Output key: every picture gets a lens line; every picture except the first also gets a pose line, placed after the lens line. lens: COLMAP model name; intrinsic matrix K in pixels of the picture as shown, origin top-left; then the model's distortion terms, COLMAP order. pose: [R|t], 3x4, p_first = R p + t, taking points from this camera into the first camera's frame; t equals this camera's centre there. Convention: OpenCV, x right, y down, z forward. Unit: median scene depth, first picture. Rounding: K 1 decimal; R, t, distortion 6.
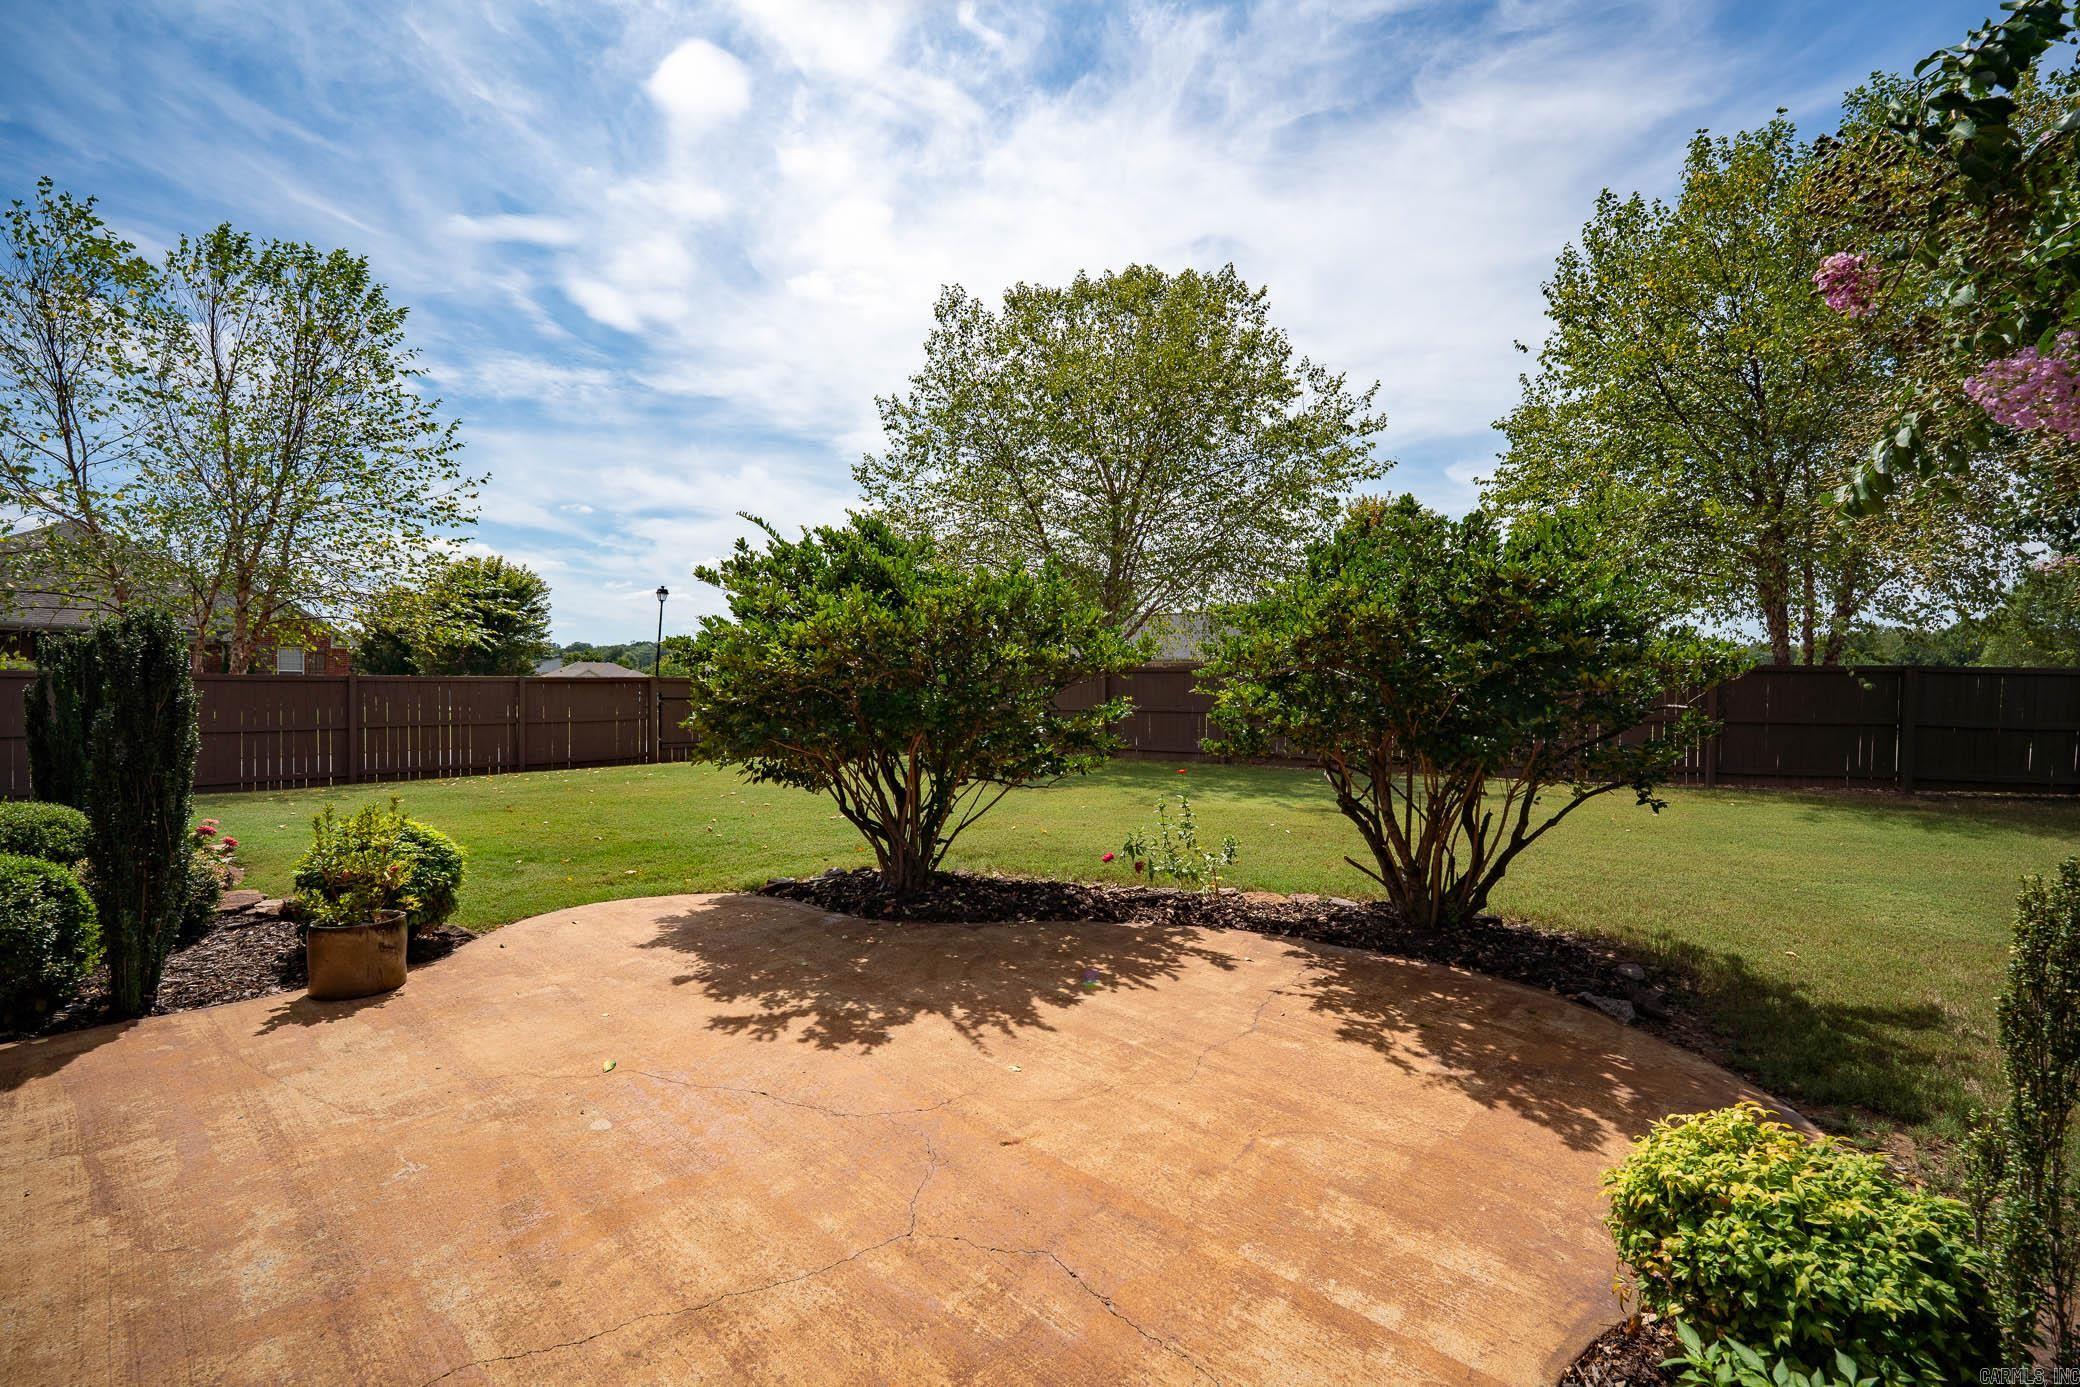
lens RADIAL K [[857.9, 0, 1040.1], [0, 857.9, 697.9], [0, 0, 1]] dist [-0.001481, -0.000211]
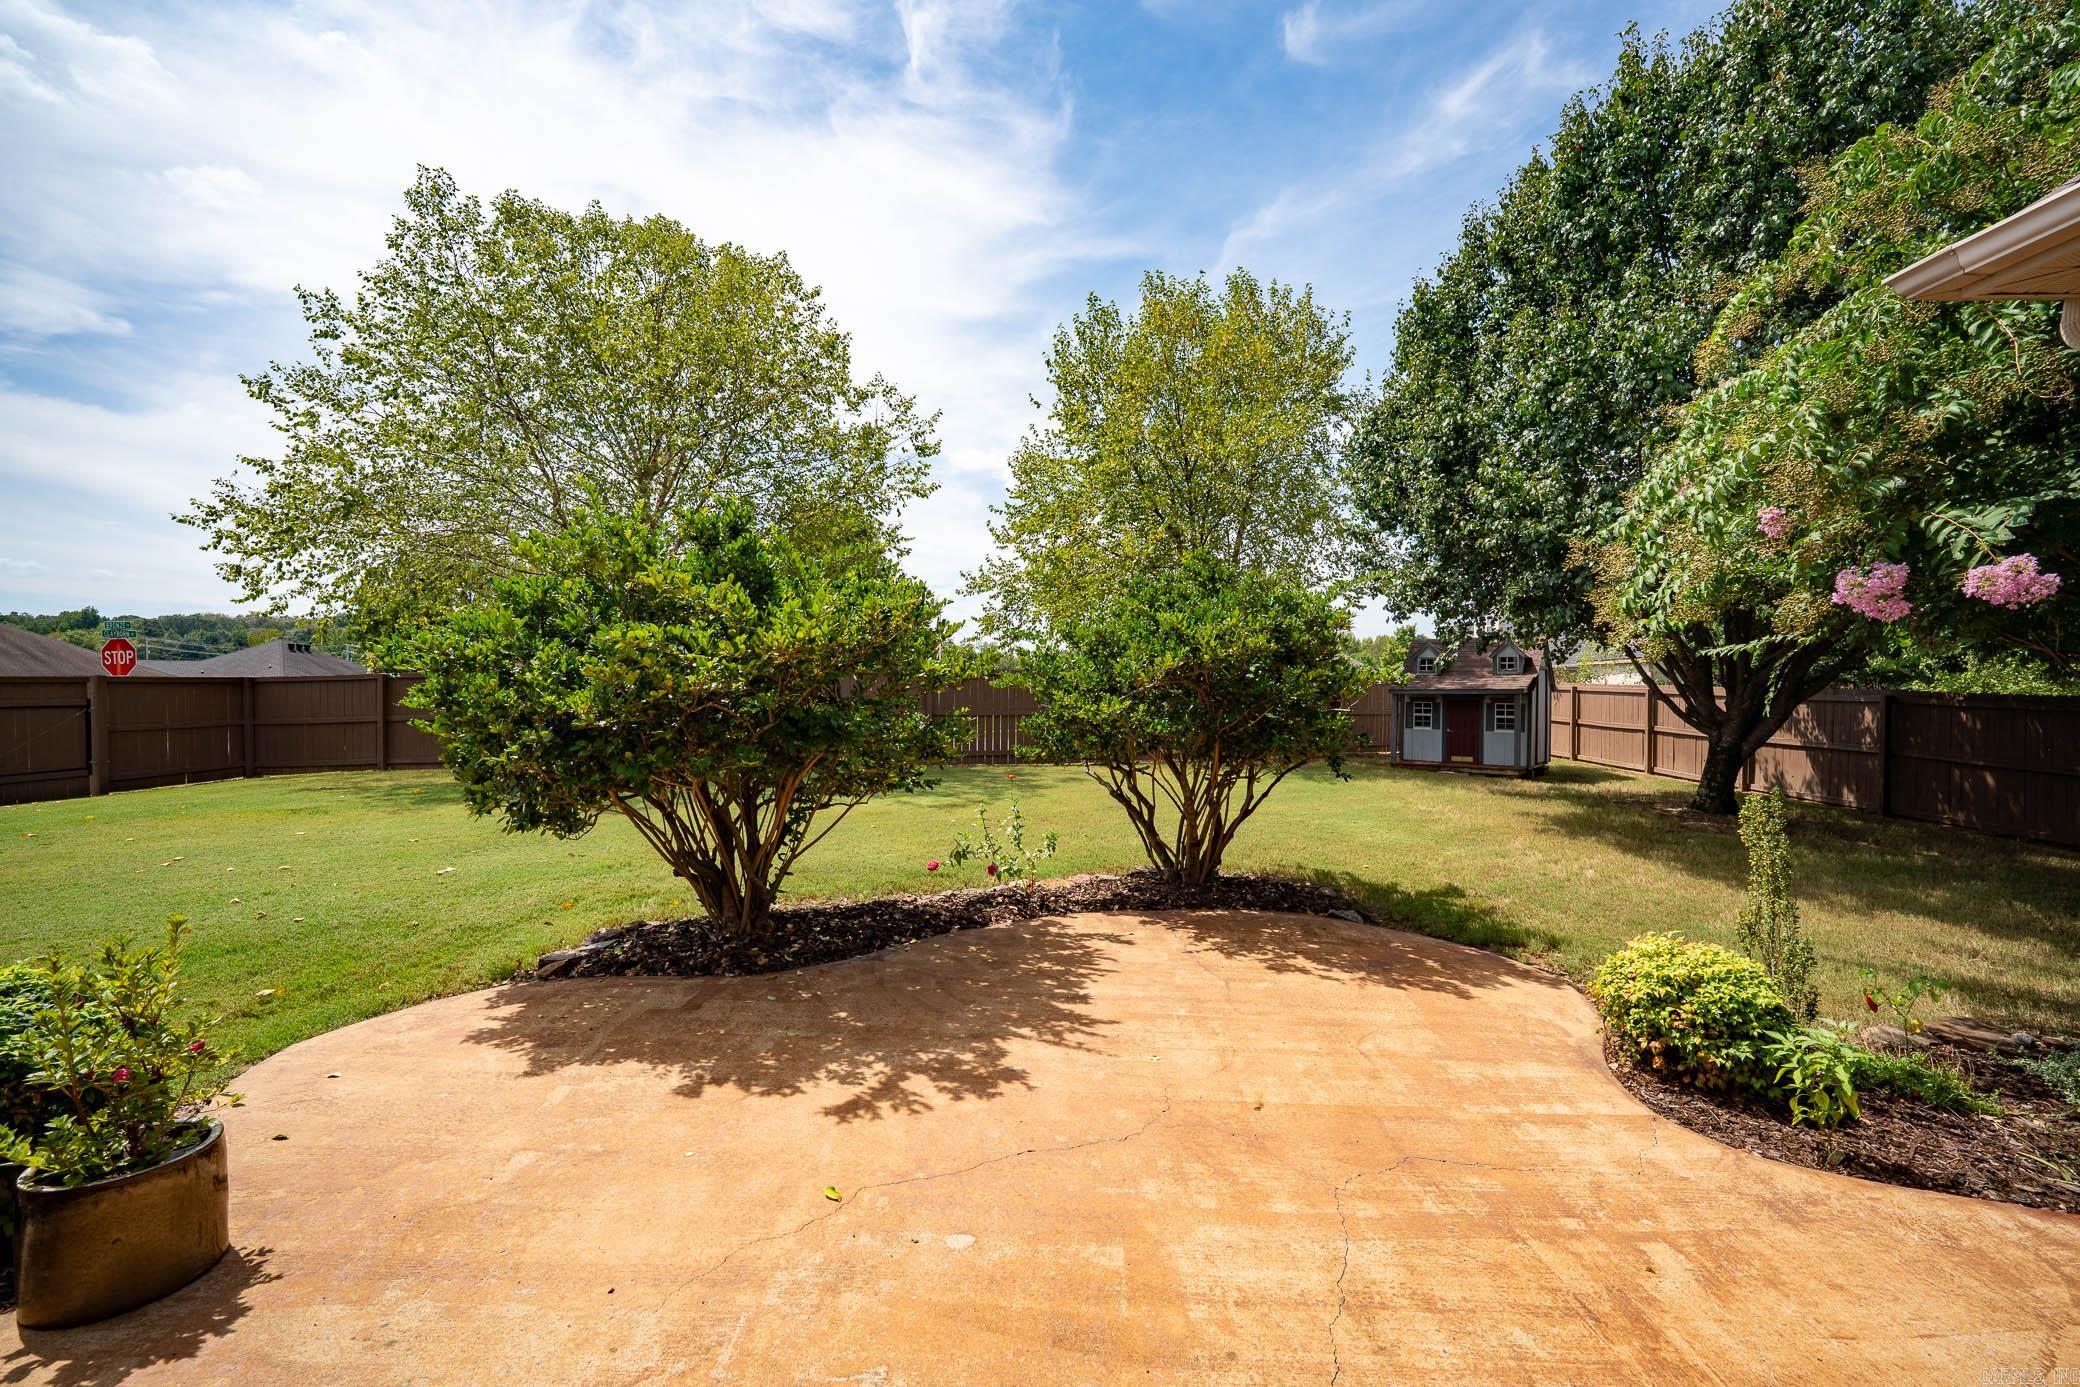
lens RADIAL K [[863.0, 0, 1045.0], [0, 863.0, 712.9], [0, 0, 1]] dist [0.018227, -0.039131]
pose [[0.765623, -0.021283, 0.642937, -0.485534], [0.009699, 0.999721, 0.021544, -0.014489], [-0.643216, -0.010259, 0.765616, 0.156186]]
